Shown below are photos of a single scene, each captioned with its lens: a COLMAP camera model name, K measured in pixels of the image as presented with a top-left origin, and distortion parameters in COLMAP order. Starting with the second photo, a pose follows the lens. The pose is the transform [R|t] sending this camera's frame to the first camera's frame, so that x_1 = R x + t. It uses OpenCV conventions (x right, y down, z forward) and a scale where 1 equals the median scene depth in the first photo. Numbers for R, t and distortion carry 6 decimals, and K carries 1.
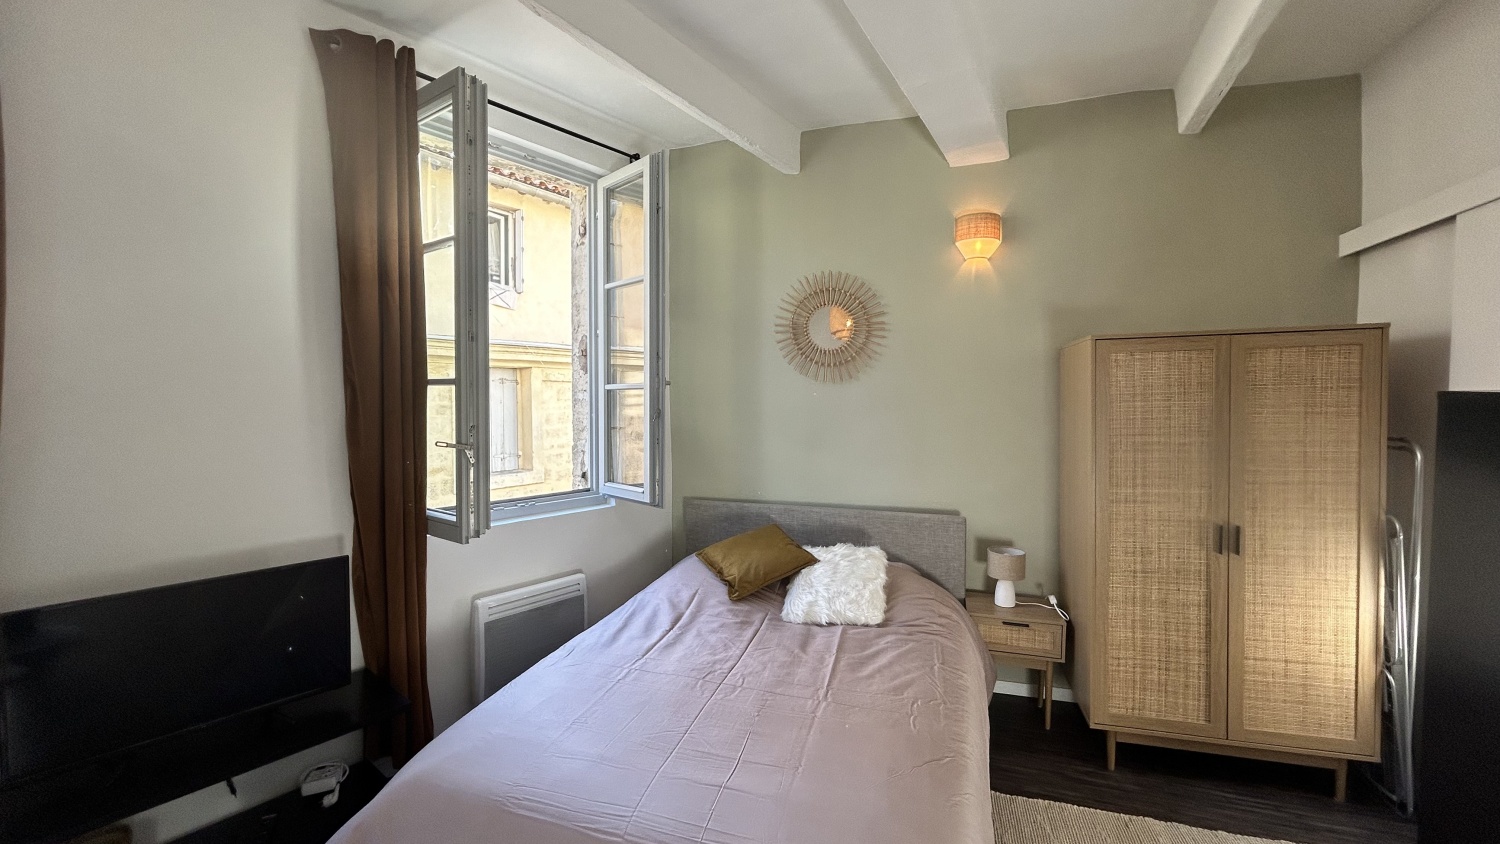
lens RADIAL K [[608.0, 0, 754.1], [0, 608.0, 422.4], [0, 0, 1]] dist [-0.002014, 0.001210]
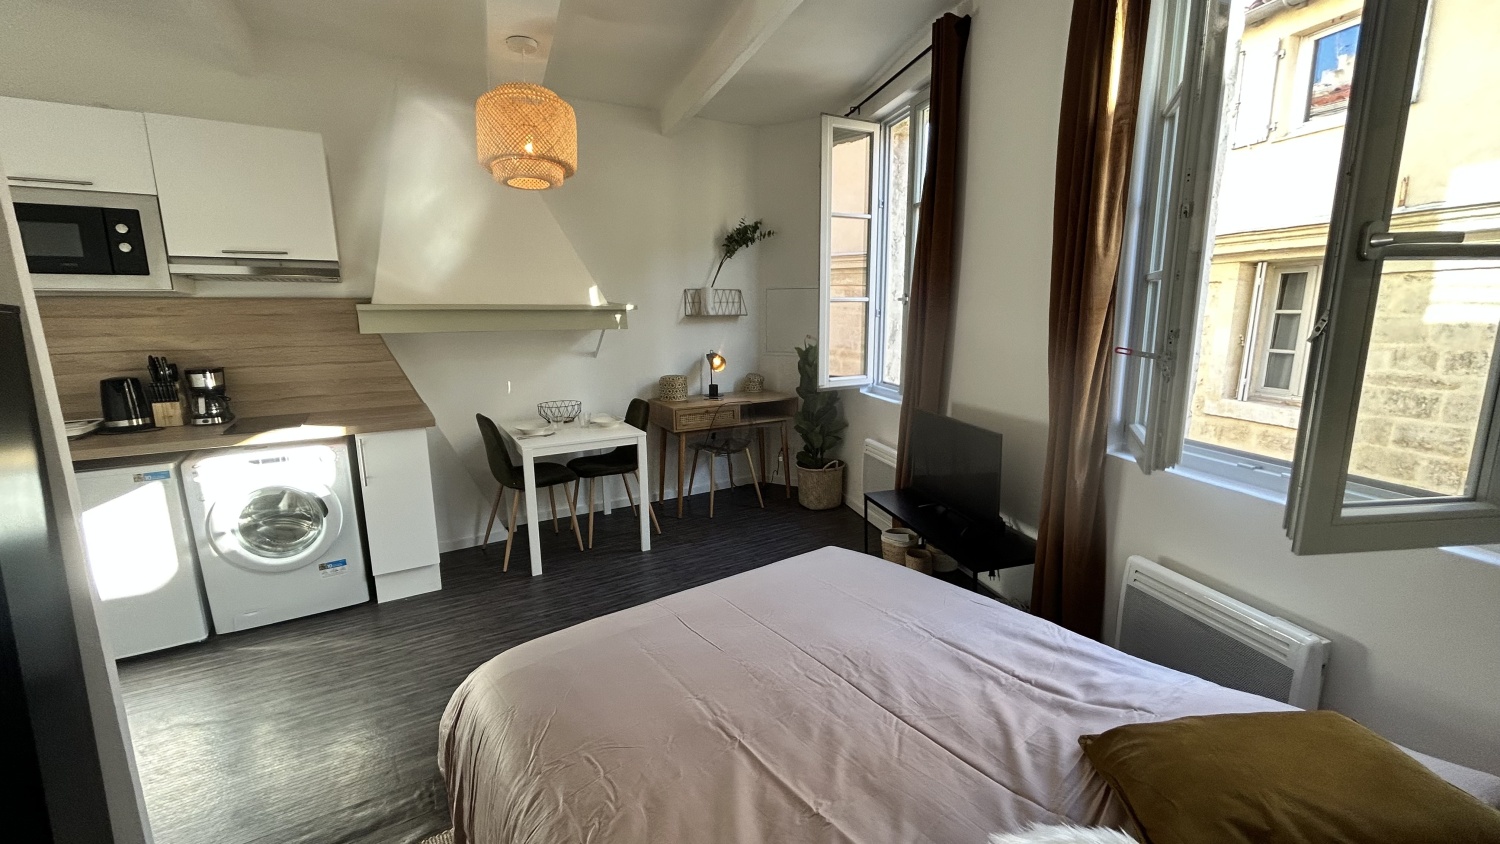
lens RADIAL K [[608.0, 0, 750.2], [0, 608.0, 423.1], [0, 0, 1]] dist [-0.002014, 0.001210]
pose [[-0.620669, 0.148491, -0.769884, 0.436546], [-0.013677, 0.979703, 0.199986, -0.029607], [0.783954, 0.134655, -0.606040, 1.042106]]
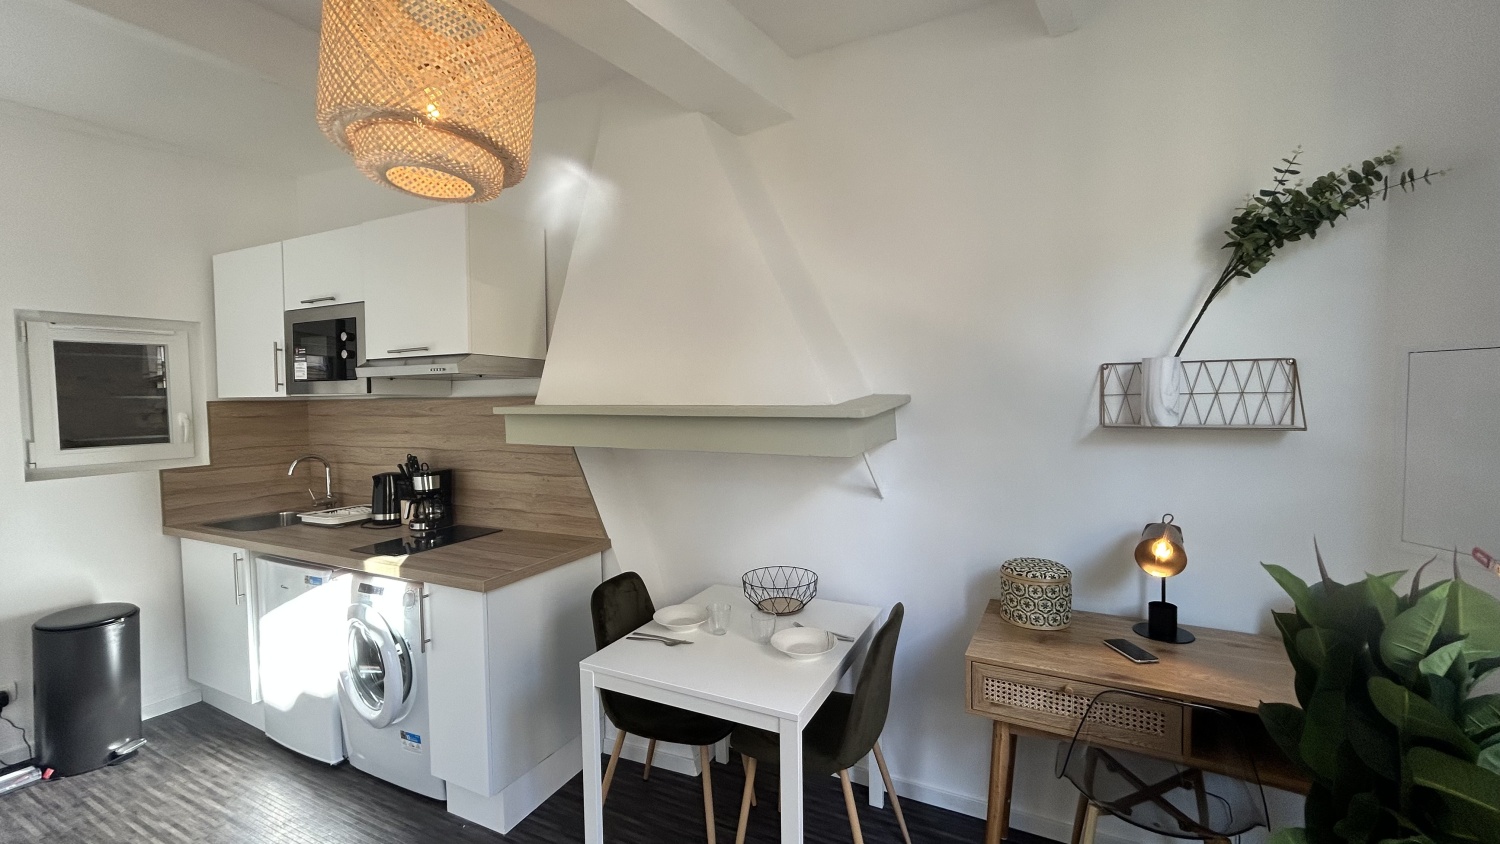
lens RADIAL K [[608.0, 0, 747.9], [0, 608.0, 424.8], [0, 0, 1]] dist [-0.002014, 0.001210]
pose [[-0.994649, 0.009309, 0.102894, -0.514091], [0.017277, 0.996895, 0.076818, -0.046175], [-0.101860, 0.078185, -0.991722, 0.562776]]
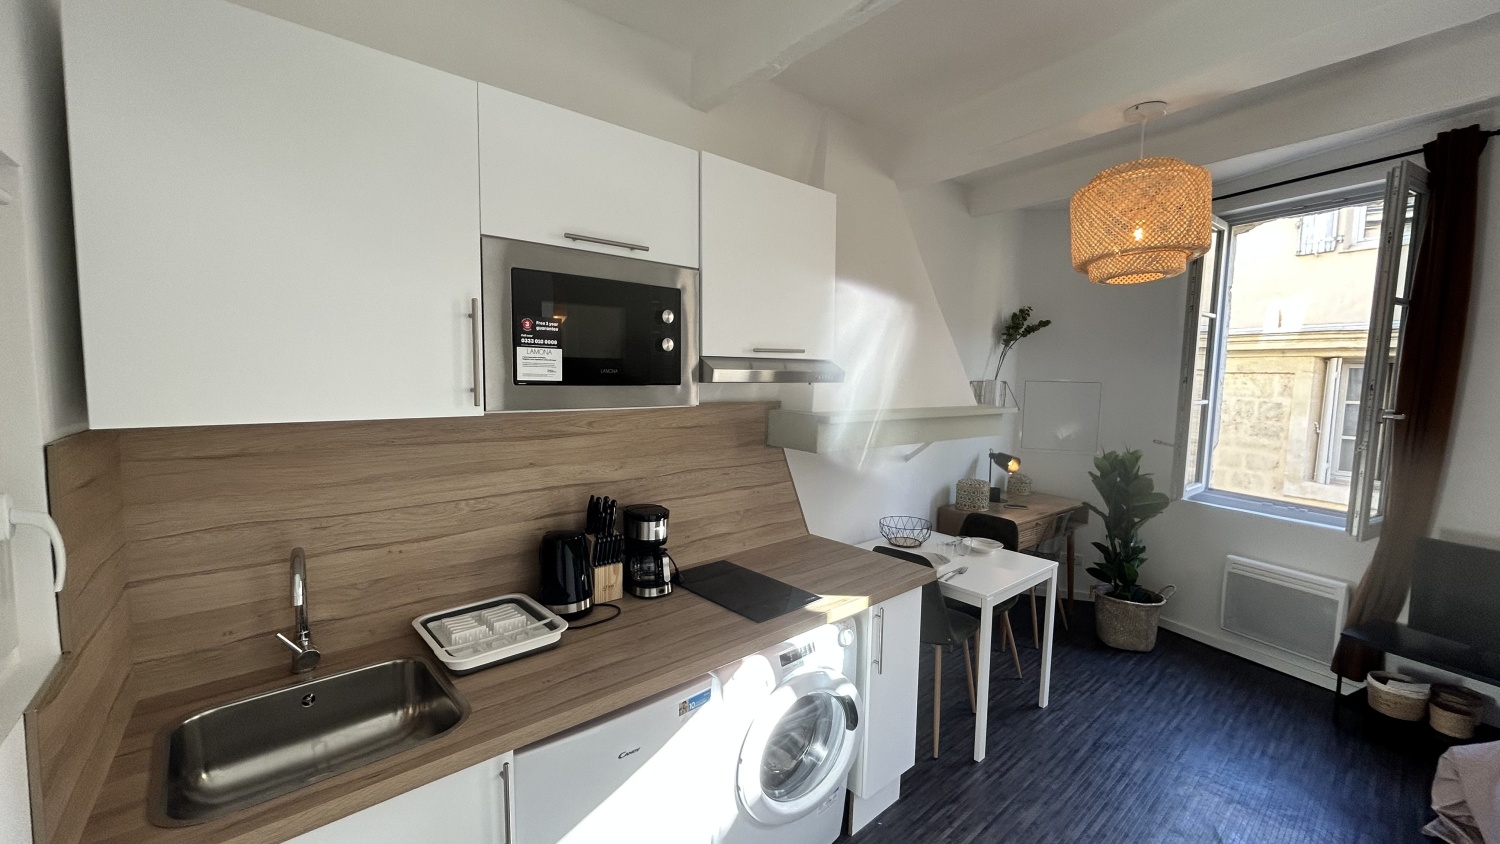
lens RADIAL K [[608.0, 0, 749.9], [0, 608.0, 422.9], [0, 0, 1]] dist [-0.002014, 0.001210]
pose [[-0.469029, 0.069891, -0.880413, 0.798596], [-0.042254, 0.993947, 0.101414, -0.084280], [0.882172, 0.084767, -0.463236, -0.006915]]
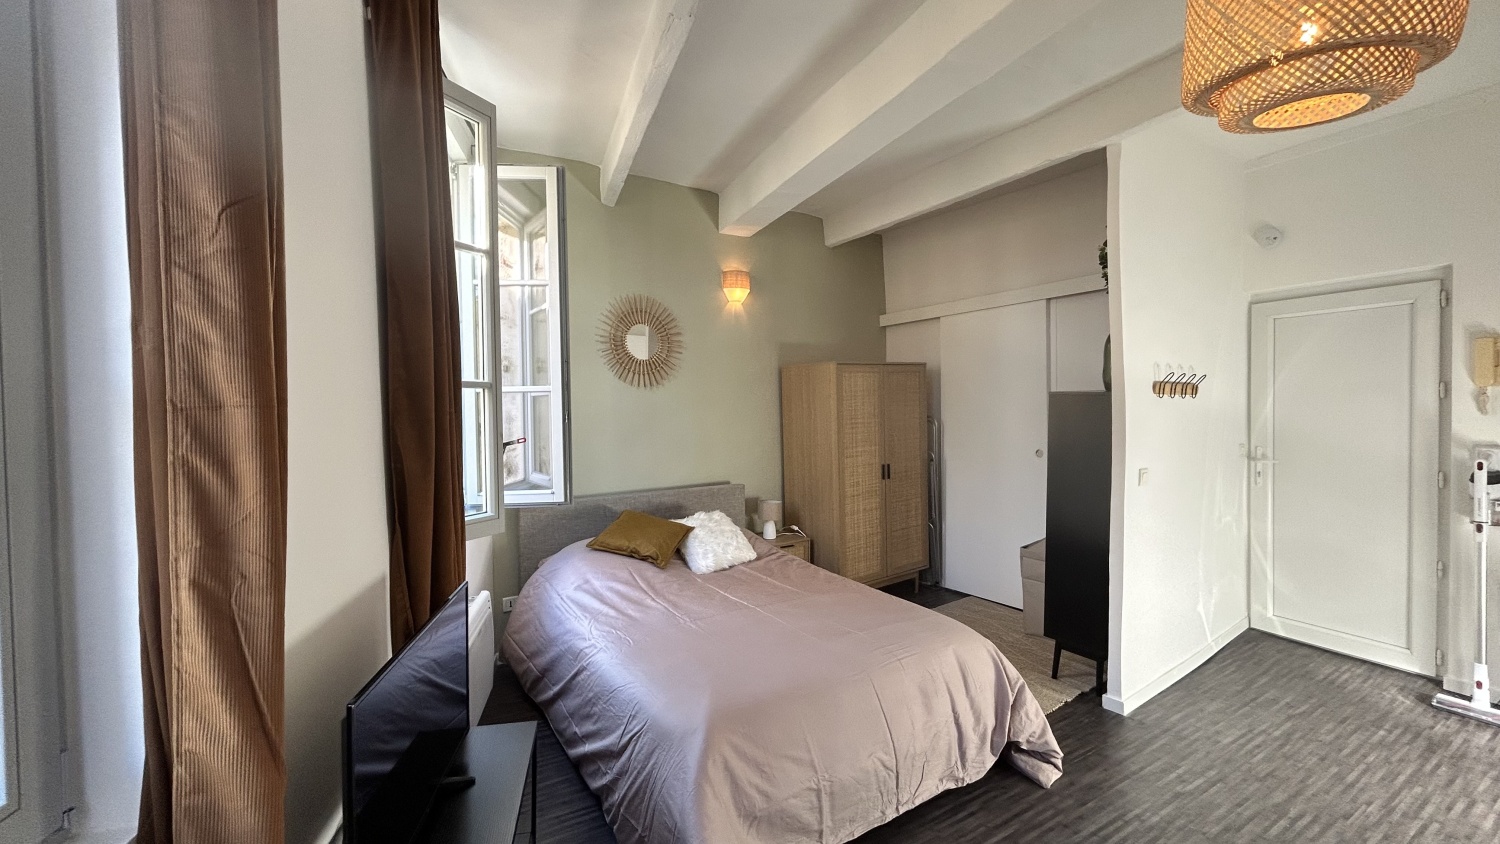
lens RADIAL K [[608.0, 0, 749.6], [0, 608.0, 414.6], [0, 0, 1]] dist [-0.002014, 0.001210]
pose [[0.630403, -0.026410, 0.775819, -0.846367], [0.042802, 0.999083, -0.000769, -0.002780], [-0.775087, 0.033692, 0.630955, 0.100422]]
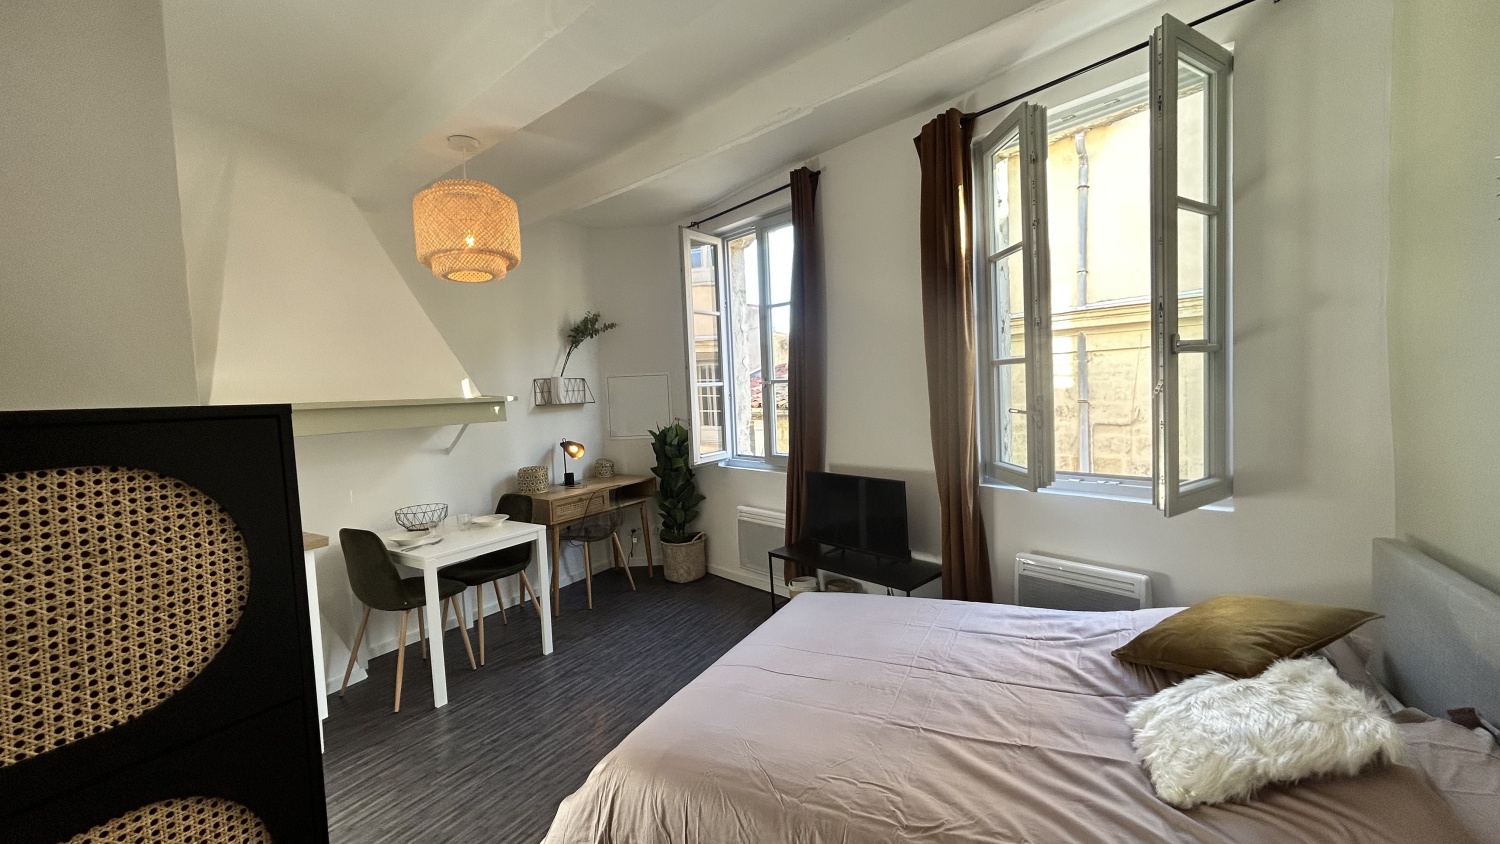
lens RADIAL K [[608.0, 0, 749.4], [0, 608.0, 423.7], [0, 0, 1]] dist [-0.002014, 0.001210]
pose [[-0.198128, 0.066416, -0.977923, 0.727786], [0.016364, 0.997787, 0.064450, -0.029946], [0.980040, -0.003234, -0.198776, 0.716830]]
